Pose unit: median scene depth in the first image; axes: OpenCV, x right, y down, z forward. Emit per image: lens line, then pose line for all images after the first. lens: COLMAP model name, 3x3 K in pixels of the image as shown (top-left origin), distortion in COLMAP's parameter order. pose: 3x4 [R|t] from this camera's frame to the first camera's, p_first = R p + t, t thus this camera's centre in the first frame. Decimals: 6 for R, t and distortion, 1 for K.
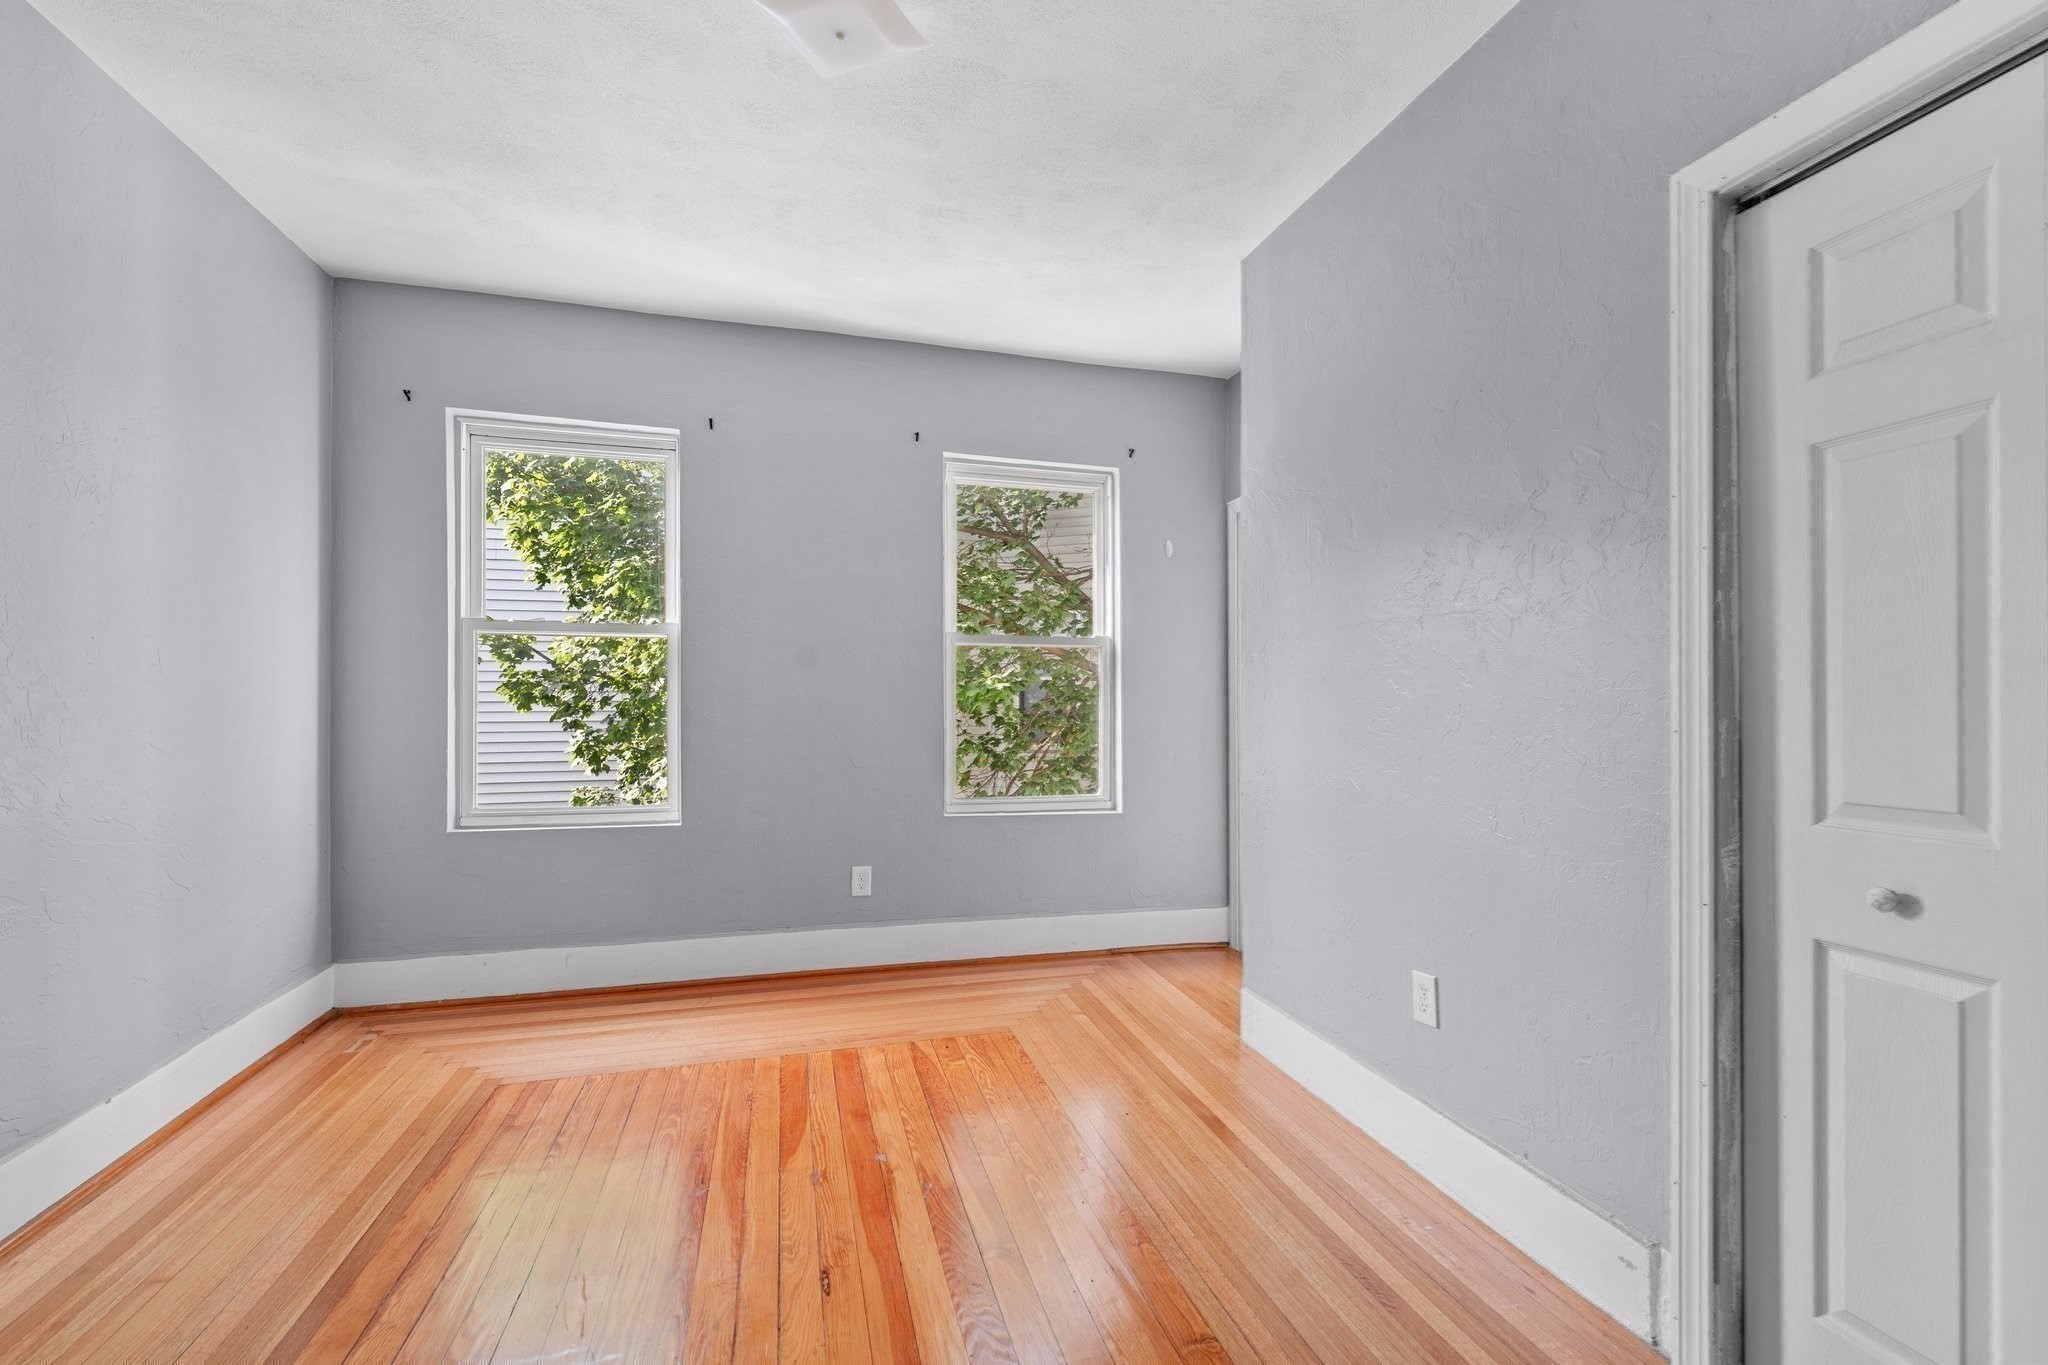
lens RADIAL K [[840.7, 0, 1018.0], [0, 840.7, 711.0], [0, 0, 1]] dist [0.000273, -0.000285]
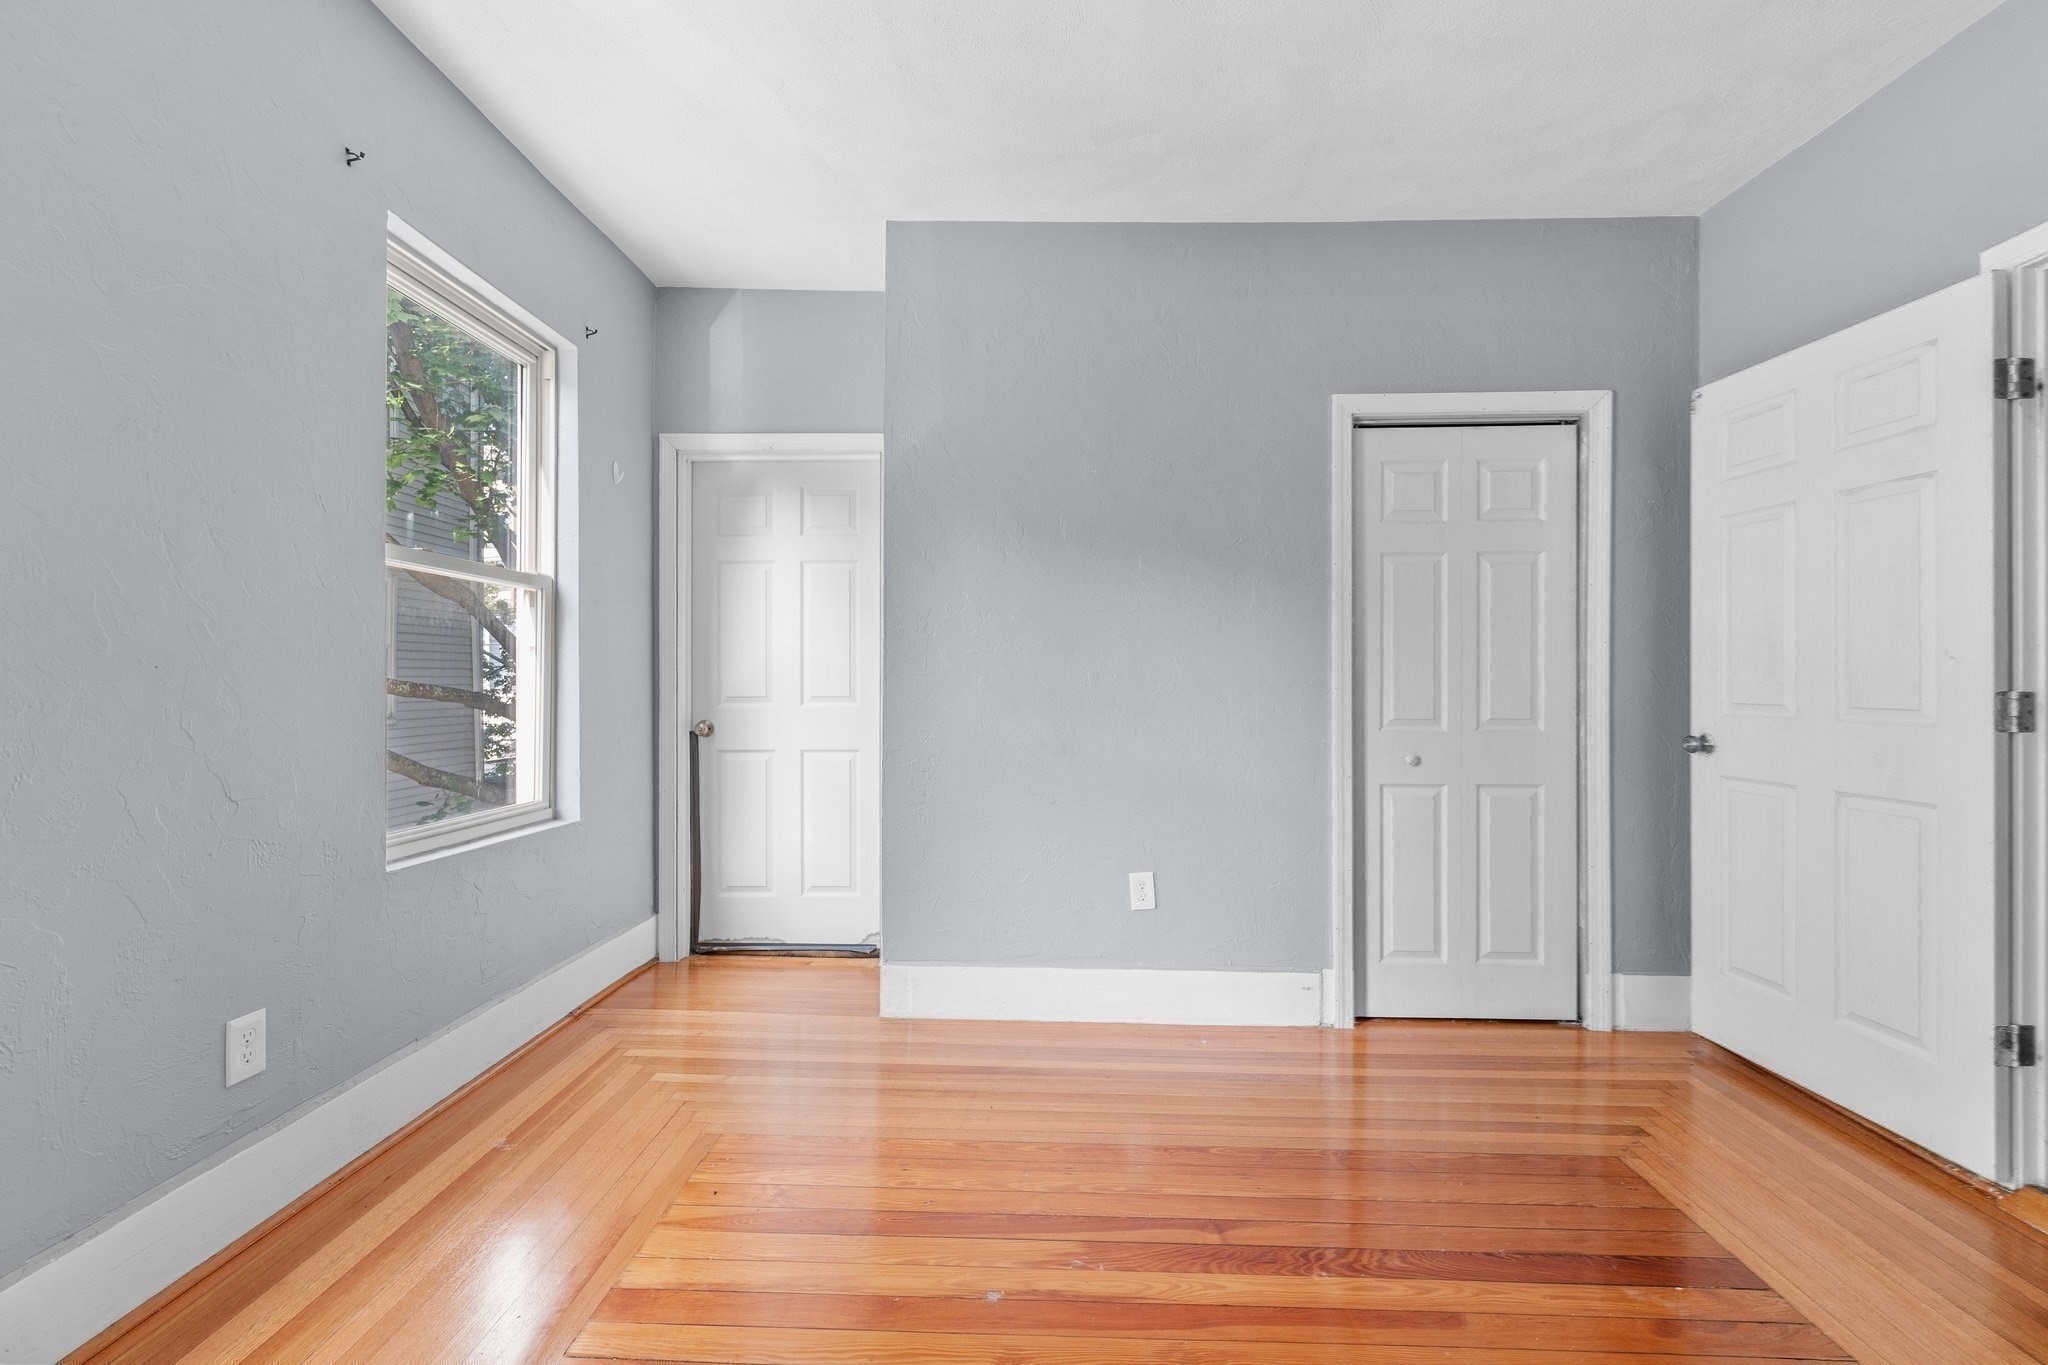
lens RADIAL K [[837.9, 0, 1033.1], [0, 837.9, 675.5], [0, 0, 1]] dist [0.001683, -0.000207]
pose [[0.296227, 0.010676, 0.955058, -0.506574], [0.001980, 0.999929, -0.011792, 0.006262], [-0.955115, 0.005384, 0.296185, 0.453939]]
